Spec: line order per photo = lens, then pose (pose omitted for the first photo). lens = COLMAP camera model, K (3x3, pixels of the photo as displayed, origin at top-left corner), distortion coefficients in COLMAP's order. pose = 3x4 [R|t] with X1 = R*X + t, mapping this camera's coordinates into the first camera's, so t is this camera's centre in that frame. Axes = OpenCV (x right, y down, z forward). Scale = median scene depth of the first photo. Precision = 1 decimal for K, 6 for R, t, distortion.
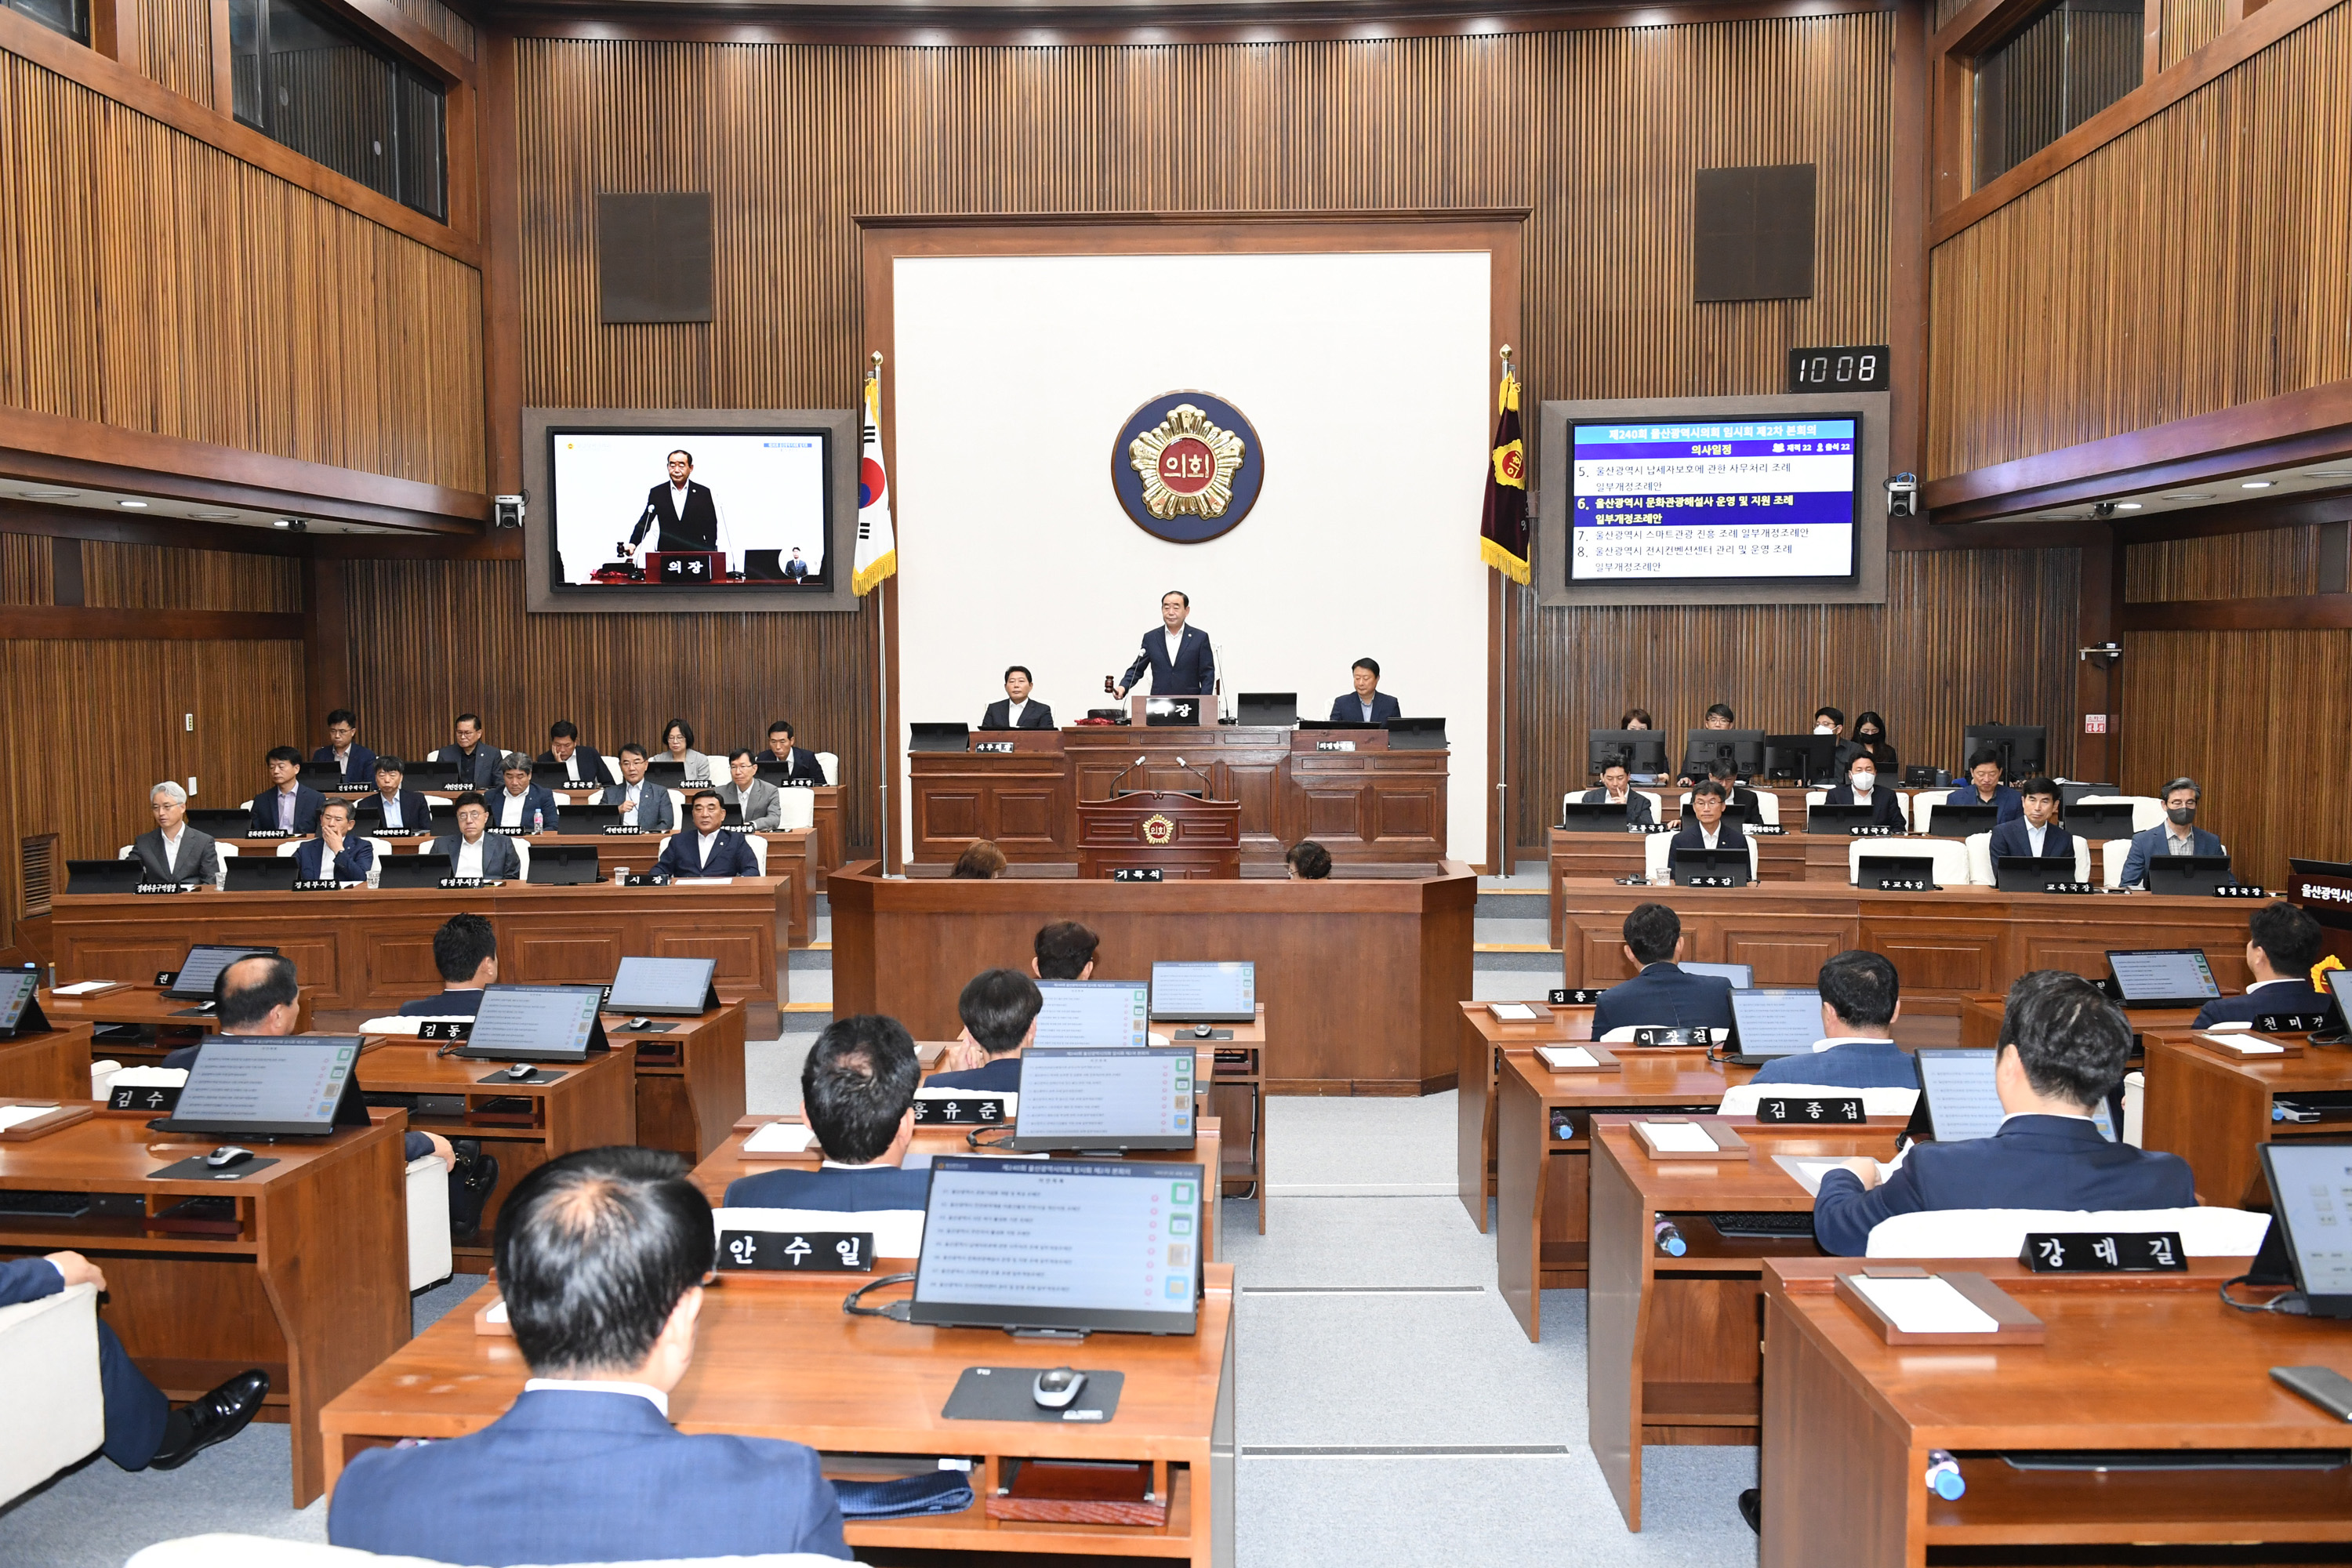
lens RADIAL K [[1982.4, 0, 1171.2], [0, 1982.4, 788.2], [0, 0, 1]] dist [-0.000877, -0.000995]
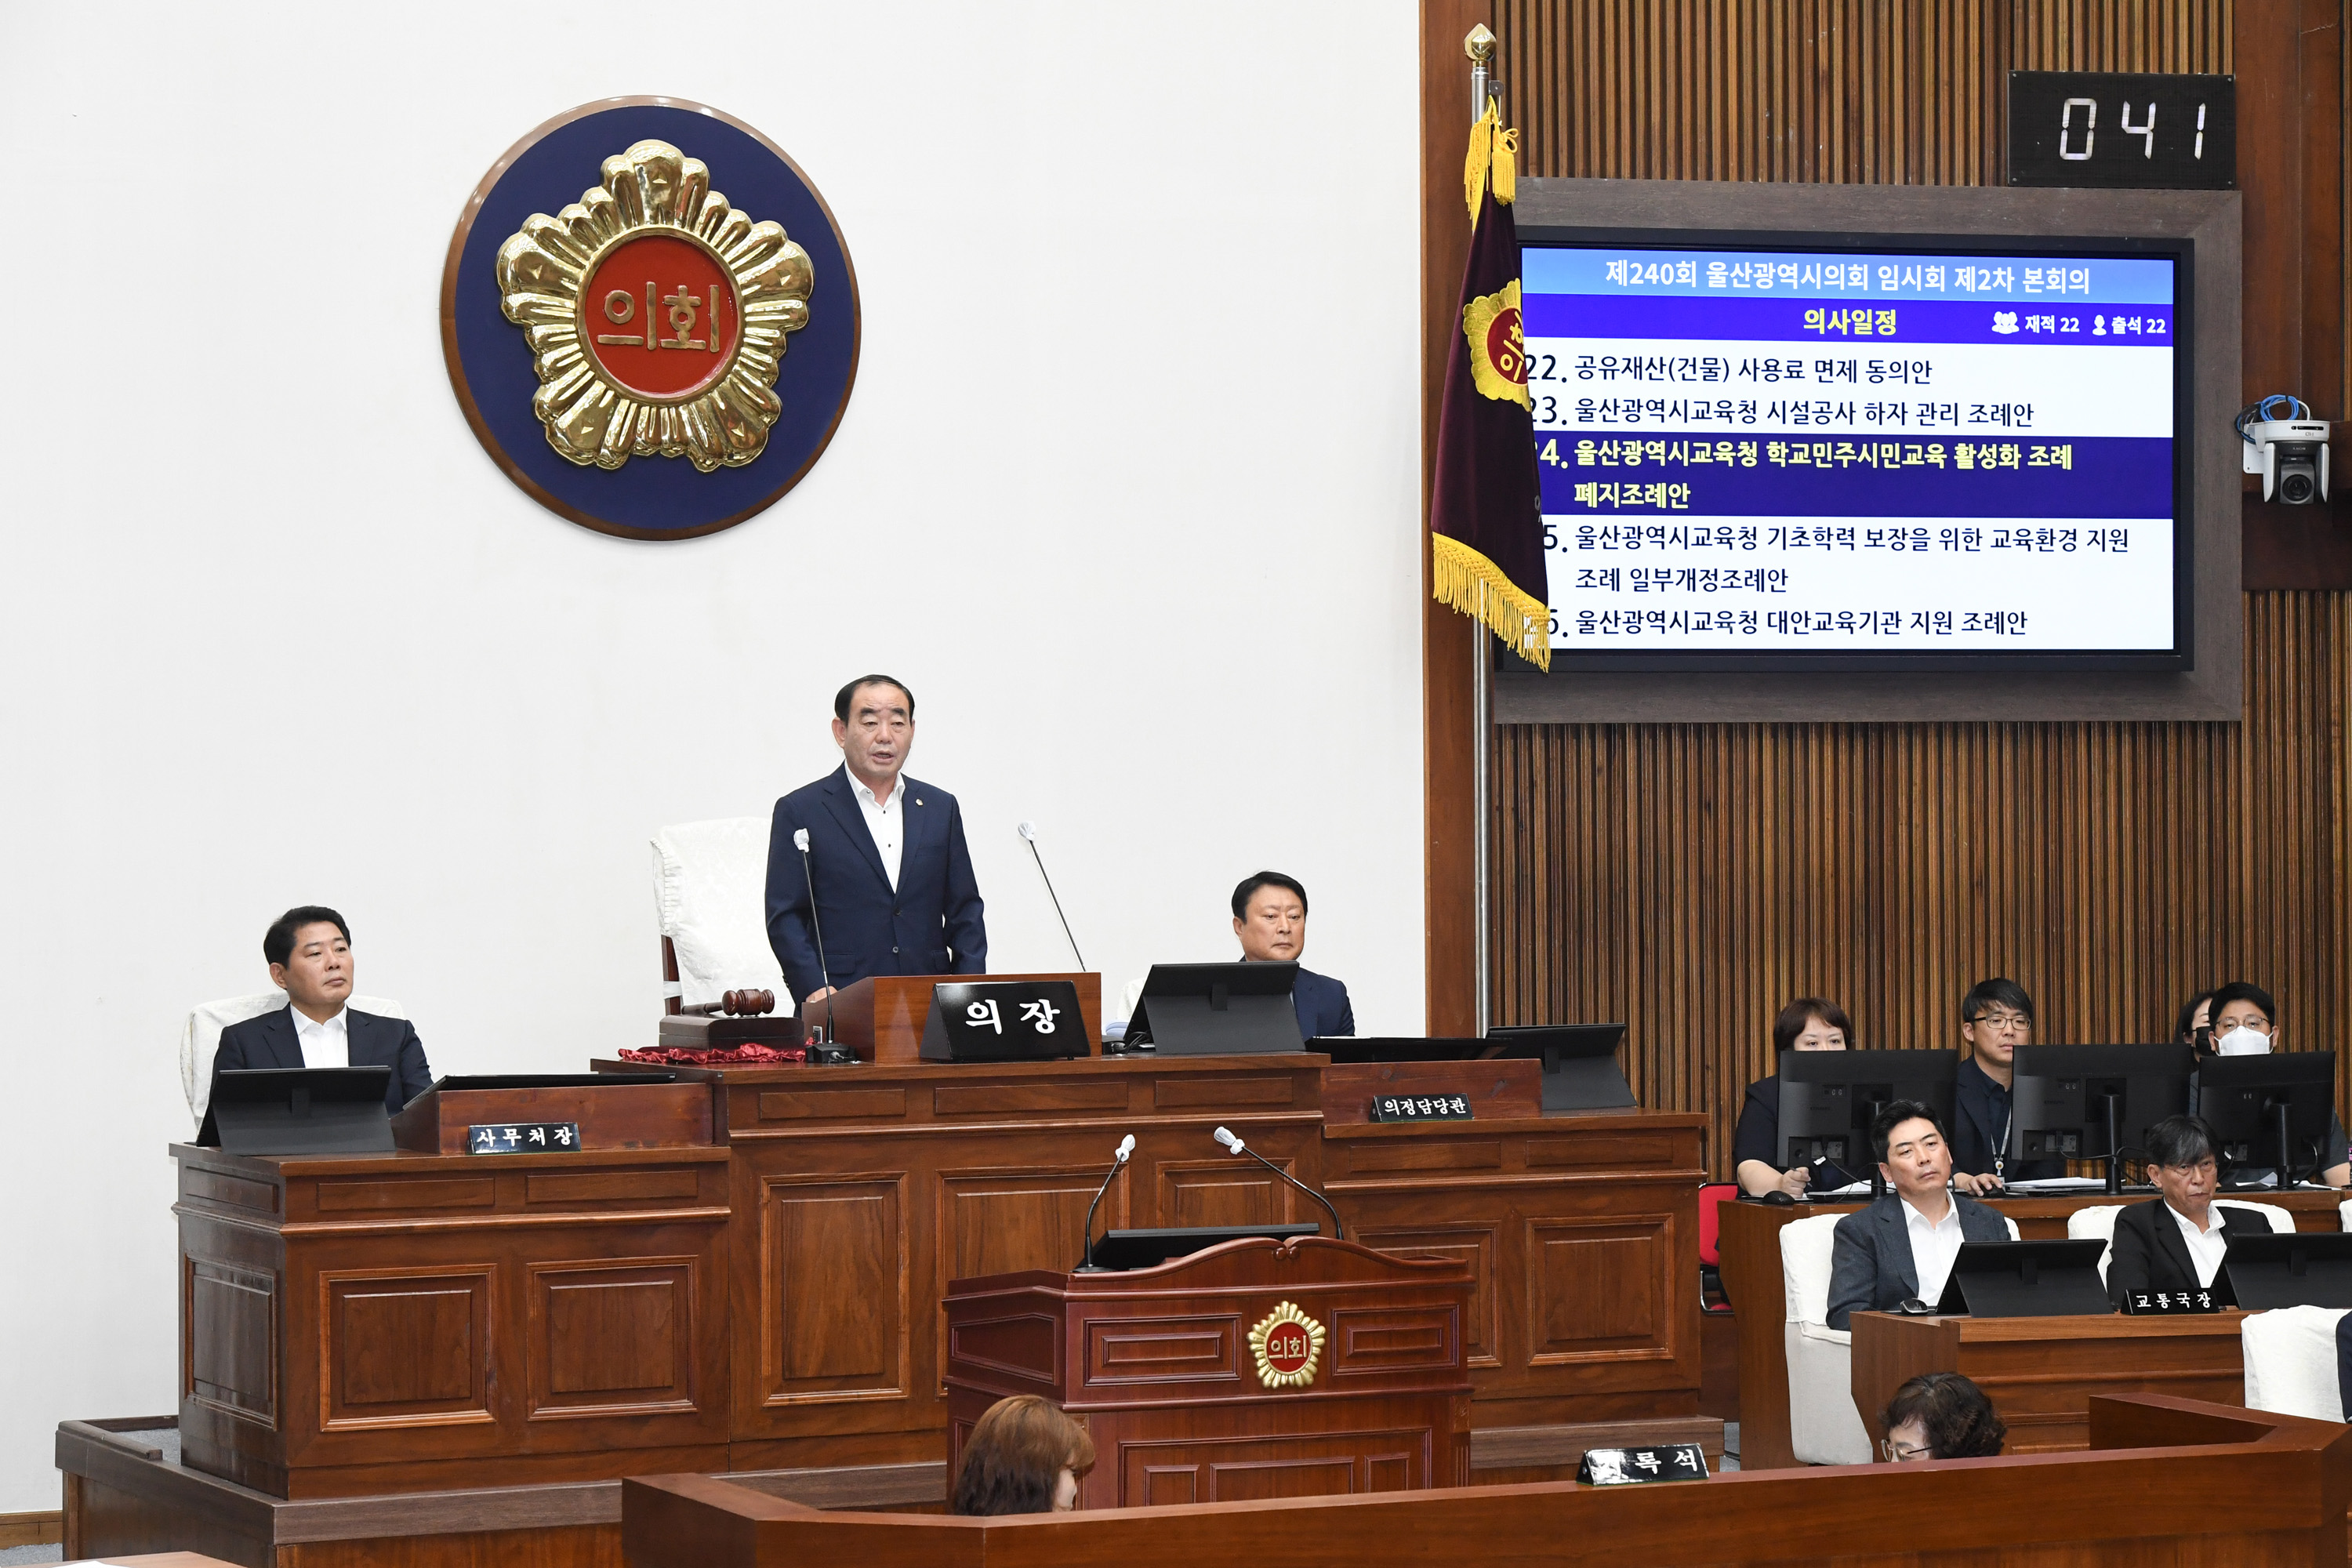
lens RADIAL K [[5944.3, 0, 1167.8], [0, 5944.3, 824.2], [0, 0, 1]] dist [0.153038, 0.000000]
pose [[0.884630, -0.003170, 0.466284, -0.419639], [0.037876, 0.997161, -0.065078, -0.003436], [-0.464754, 0.075231, 0.882238, 0.052166]]
